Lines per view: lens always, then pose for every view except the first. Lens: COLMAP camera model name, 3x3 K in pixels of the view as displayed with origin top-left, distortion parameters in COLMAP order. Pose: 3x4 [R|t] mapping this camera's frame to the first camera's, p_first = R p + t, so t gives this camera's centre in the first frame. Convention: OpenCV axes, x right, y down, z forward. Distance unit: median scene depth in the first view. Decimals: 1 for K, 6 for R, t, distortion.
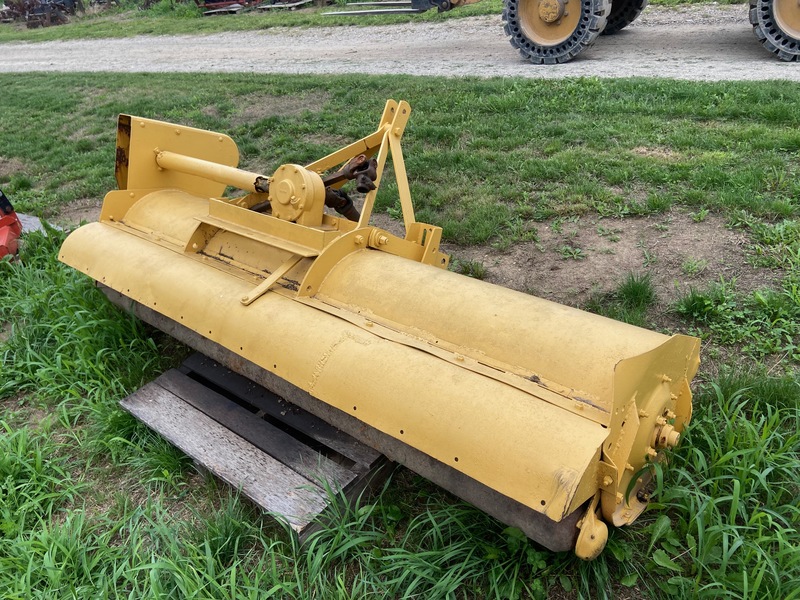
lens RADIAL K [[604.0, 0, 403.7], [0, 604.0, 303.3], [0, 0, 1]] dist [0.122512, -0.149603]
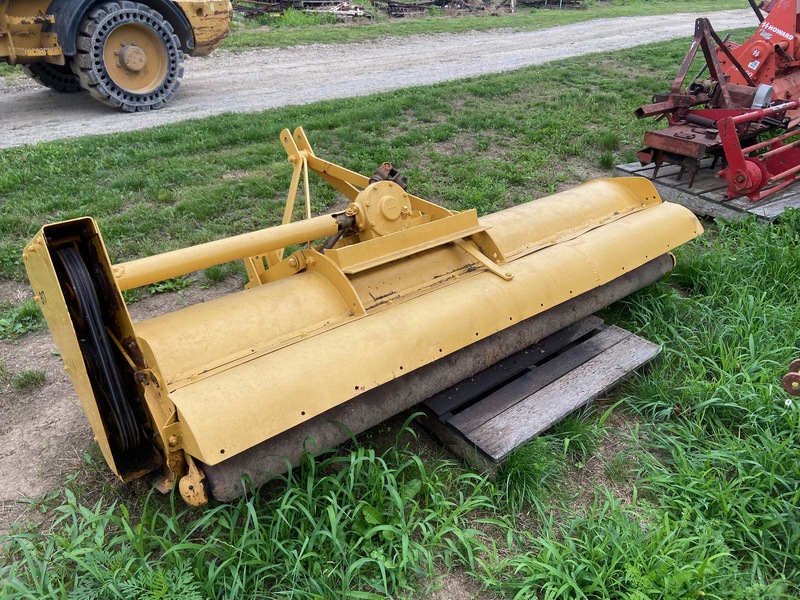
lens RADIAL K [[604.0, 0, 403.7], [0, 604.0, 303.3], [0, 0, 1]] dist [0.122512, -0.149603]
pose [[0.166278, -0.369081, 0.914402, -0.890837], [0.486136, 0.837471, 0.249629, -0.223537], [-0.857918, 0.403016, 0.318677, 0.565928]]
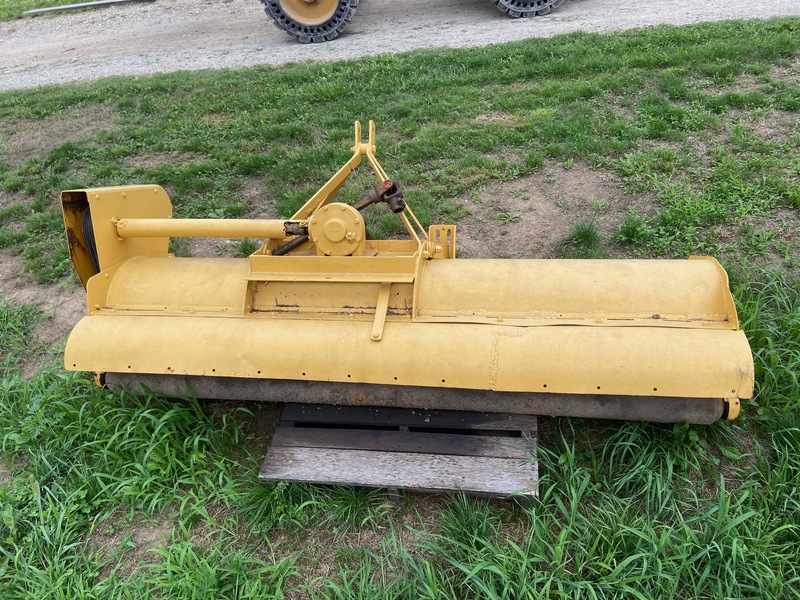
lens RADIAL K [[604.0, 0, 403.7], [0, 604.0, 303.3], [0, 0, 1]] dist [0.122512, -0.149603]
pose [[0.856061, -0.307364, 0.415557, -0.441939], [0.279548, 0.951569, 0.127944, -0.127229], [-0.434757, 0.006640, 0.900524, 0.000622]]
